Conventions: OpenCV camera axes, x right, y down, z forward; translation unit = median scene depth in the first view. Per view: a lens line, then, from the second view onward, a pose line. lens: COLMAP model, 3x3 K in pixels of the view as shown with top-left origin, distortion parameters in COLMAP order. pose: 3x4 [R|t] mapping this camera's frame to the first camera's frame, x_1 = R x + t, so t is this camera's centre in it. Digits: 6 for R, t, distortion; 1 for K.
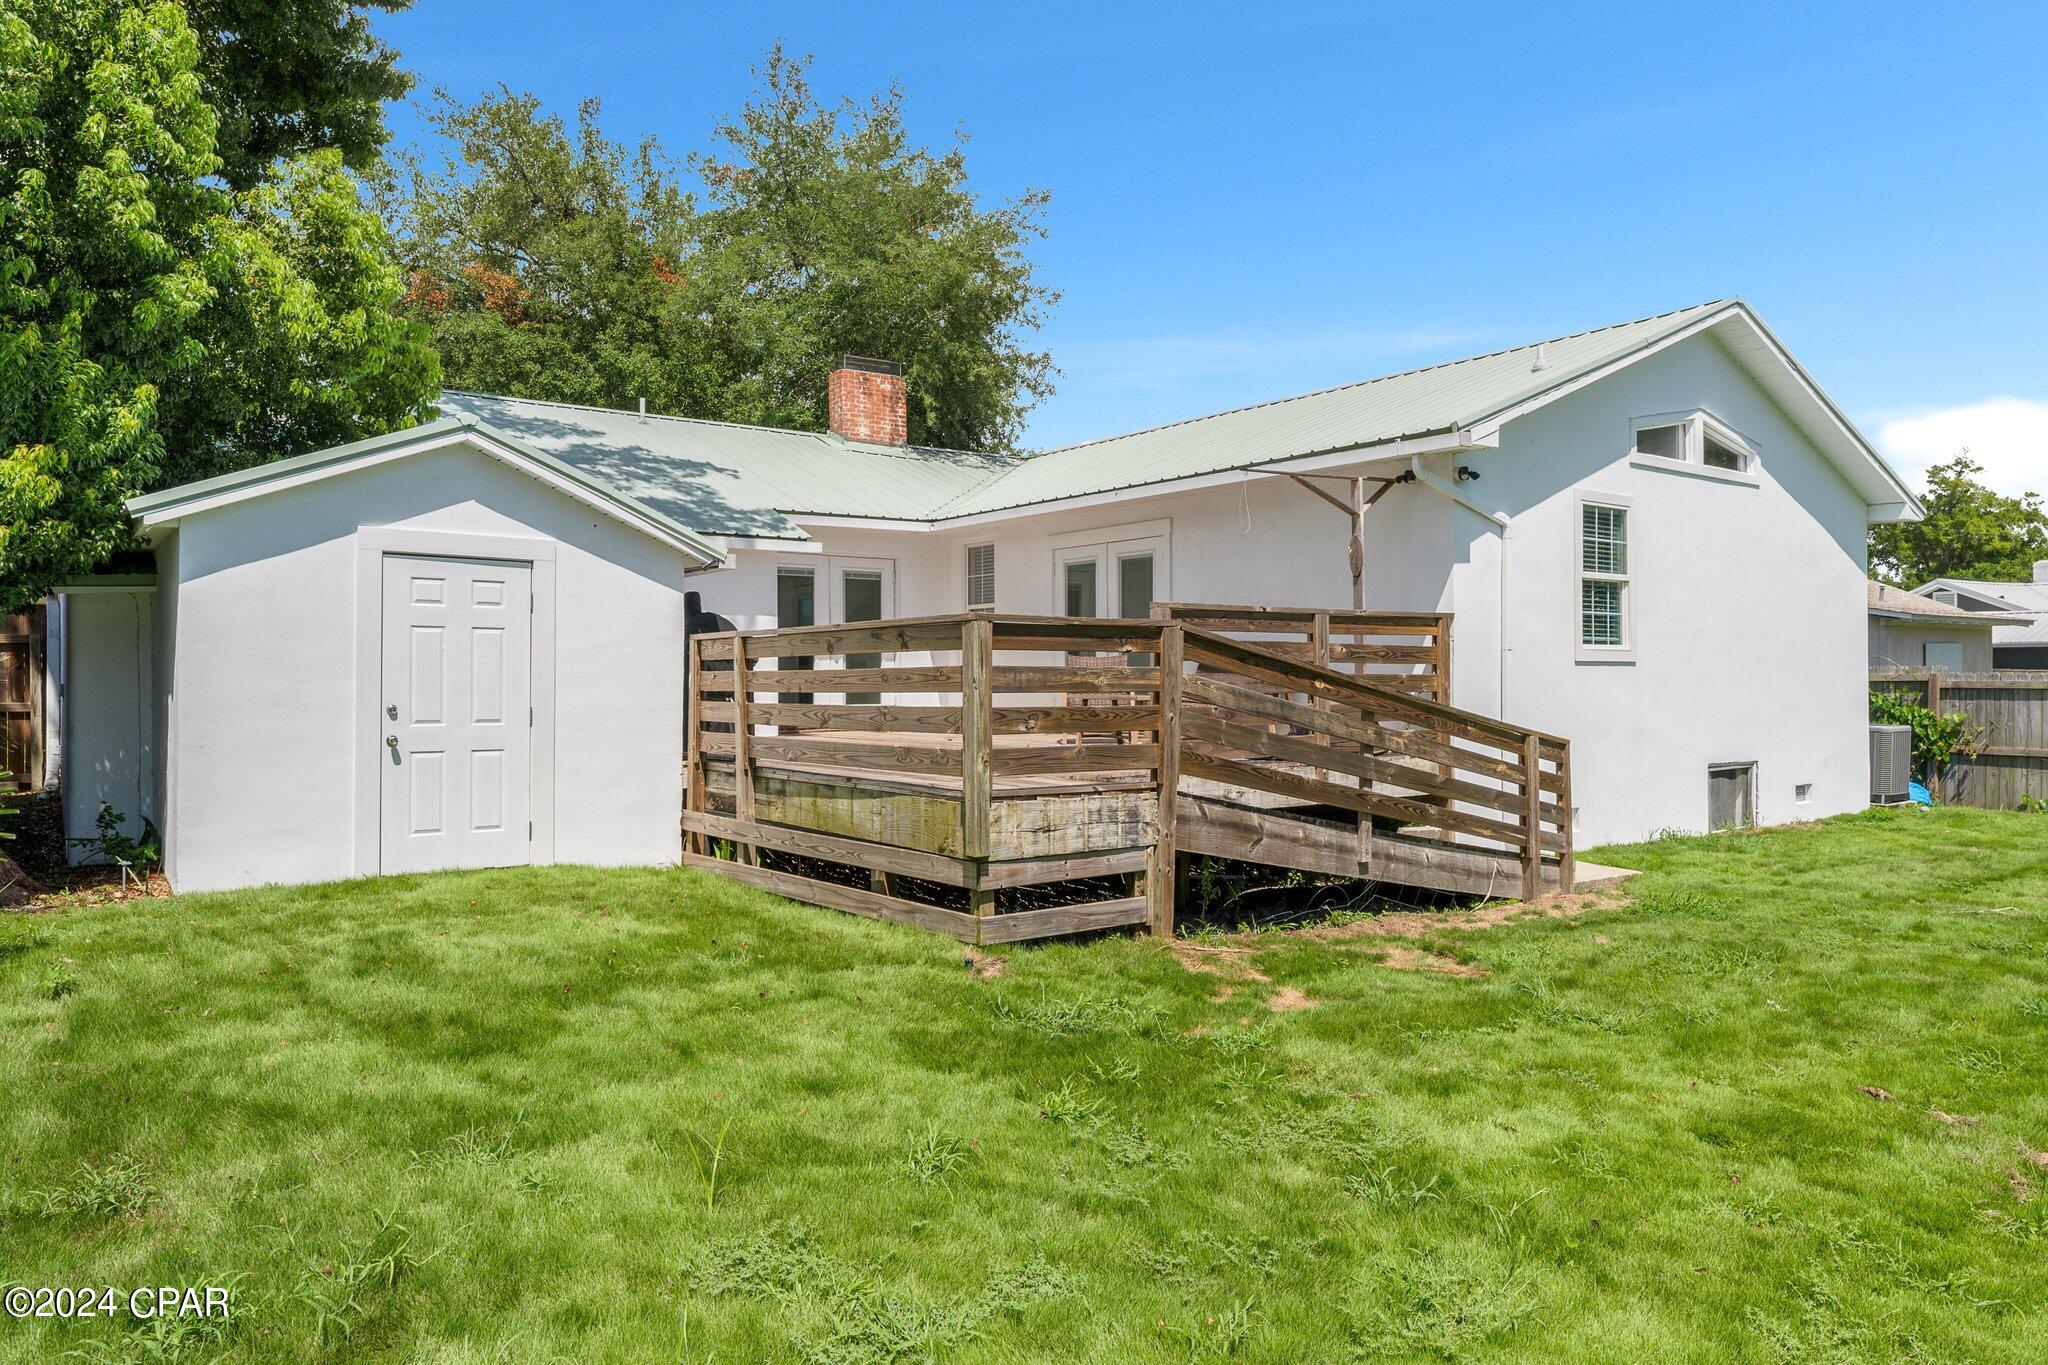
lens RADIAL K [[1337.3, 0, 1024.0], [0, 1337.3, 682.5], [0, 0, 1]] dist [0.005522, 0.000913]
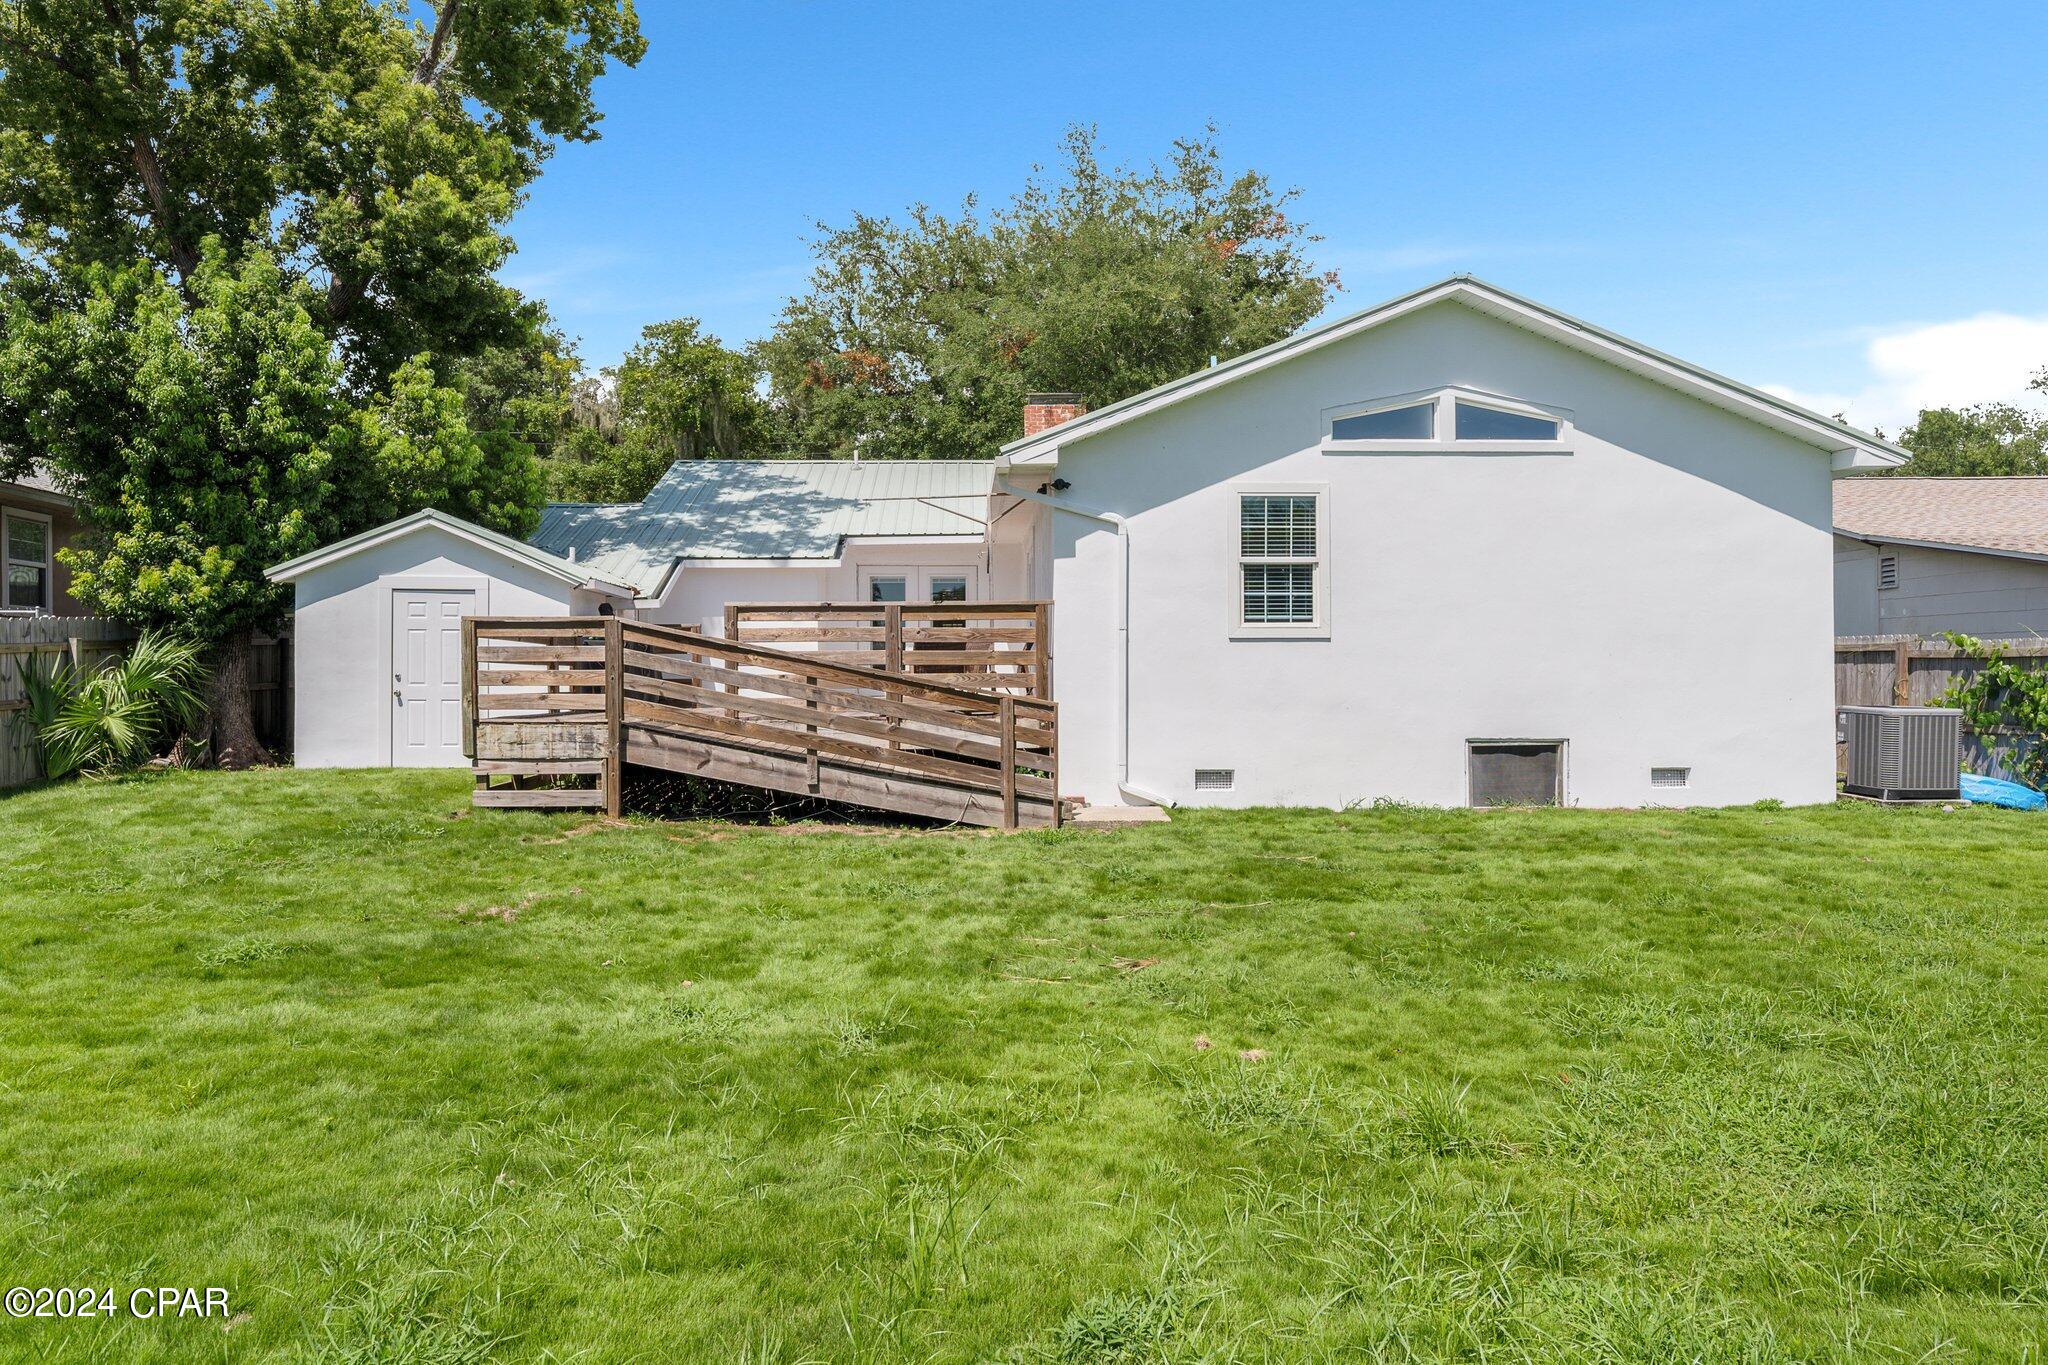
lens RADIAL K [[1476.7, 0, 1024.0], [0, 1476.7, 682.5], [0, 0, 1]] dist [-0.000382, 0.000086]
pose [[0.817624, 0.001191, -0.575751, 0.913701], [0.001119, 0.999993, 0.003657, 0.015062], [0.575751, -0.003635, 0.817617, -0.094006]]
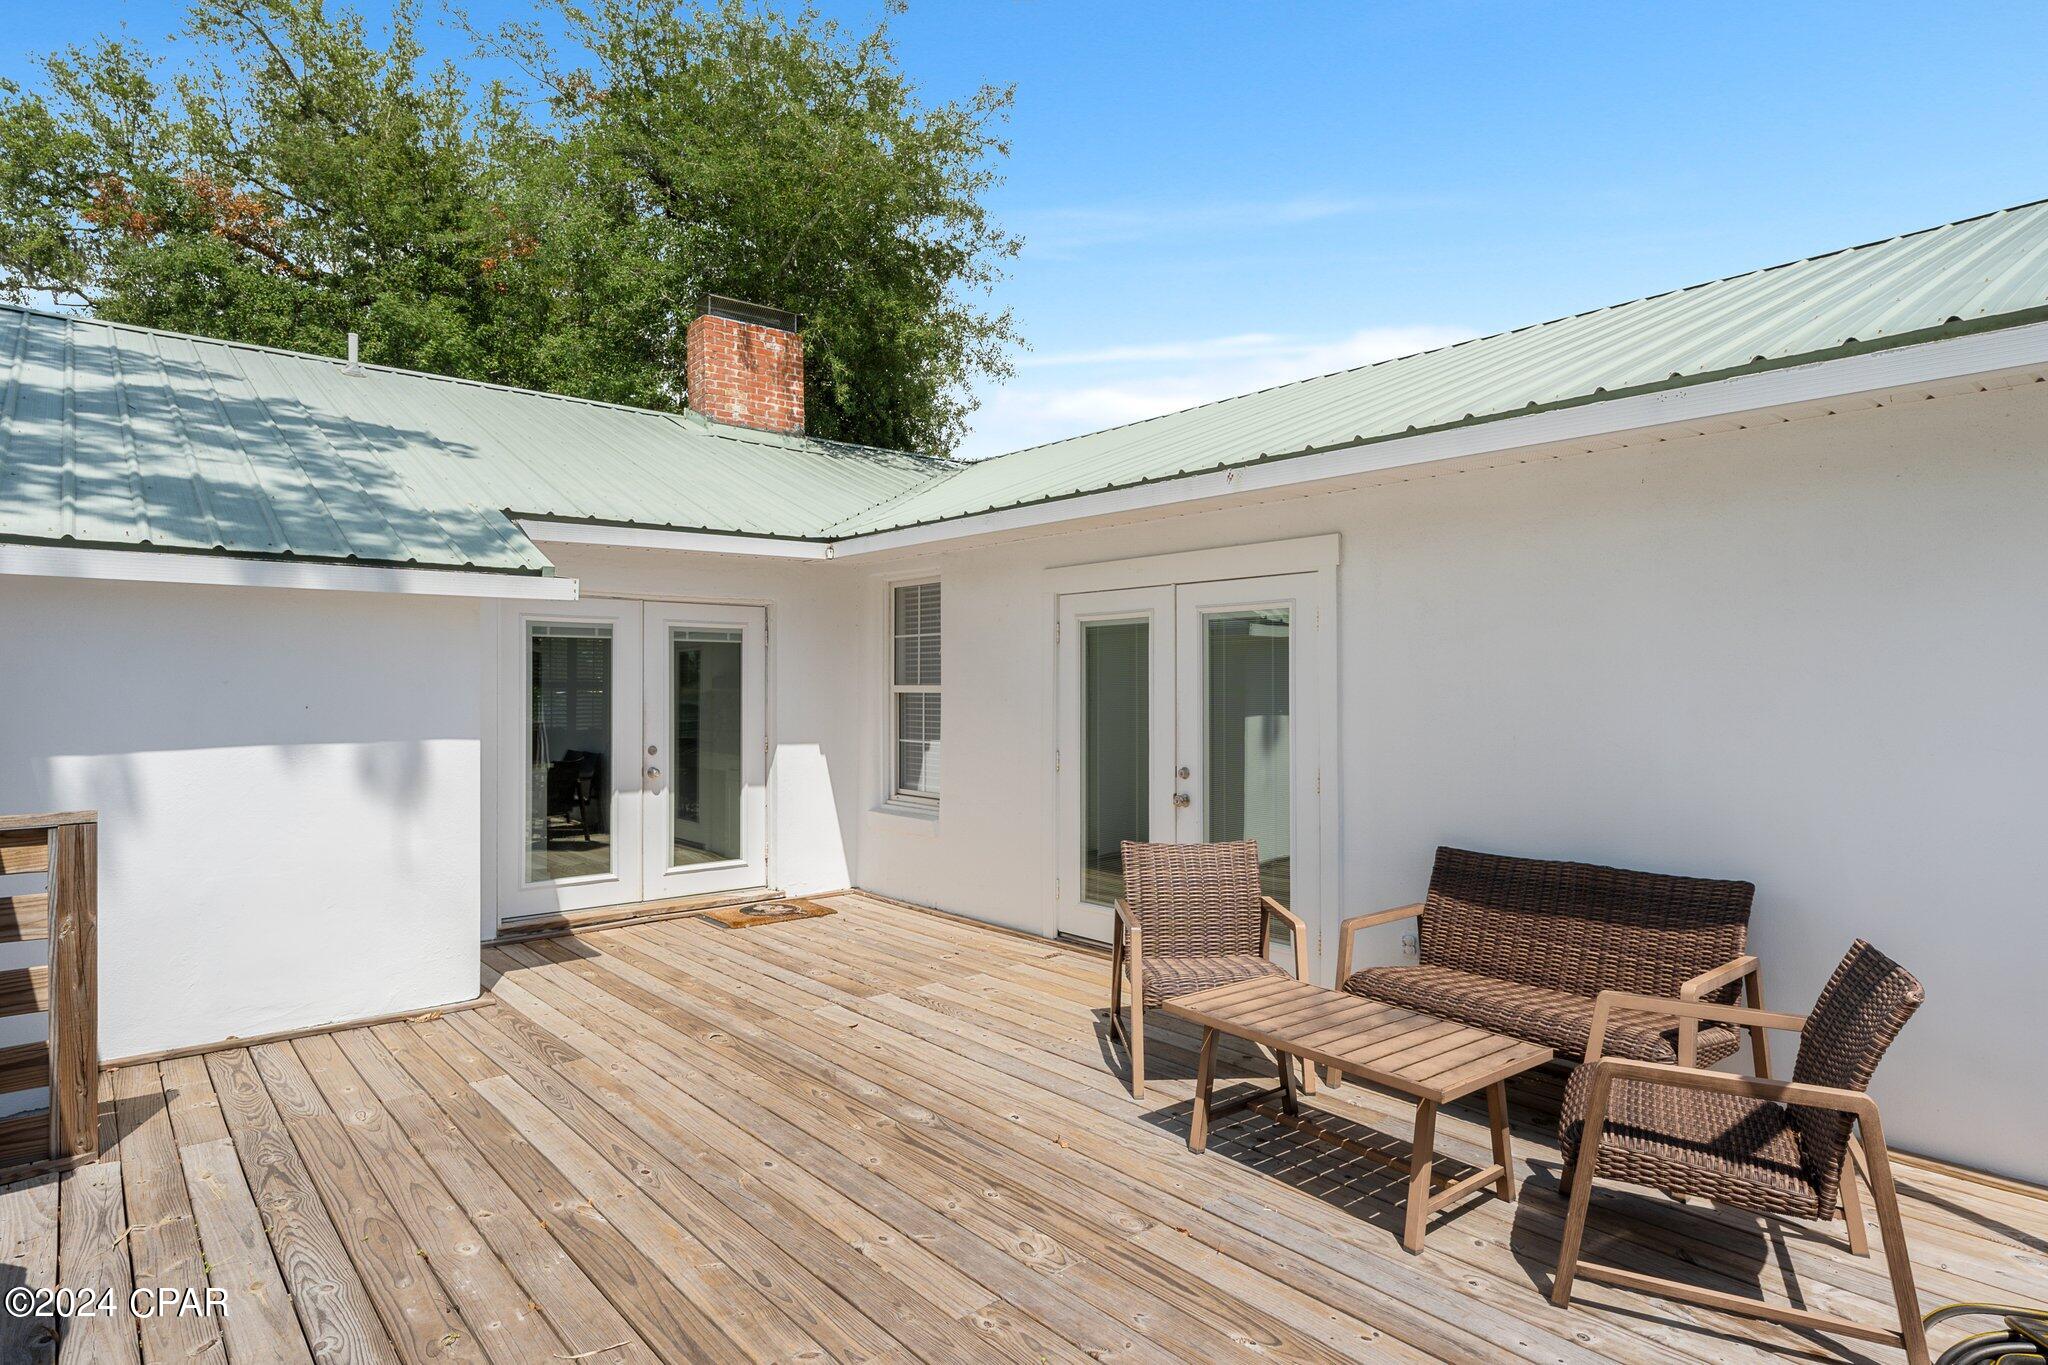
lens RADIAL K [[1124.7, 0, 1024.0], [0, 1124.7, 682.5], [0, 0, 1]] dist [-0.001598, -0.000050]
pose [[0.997566, 0.002331, 0.069689, -0.022340], [-0.001739, 0.999962, -0.008565, -0.064022], [-0.069706, 0.008423, 0.997532, 0.585921]]
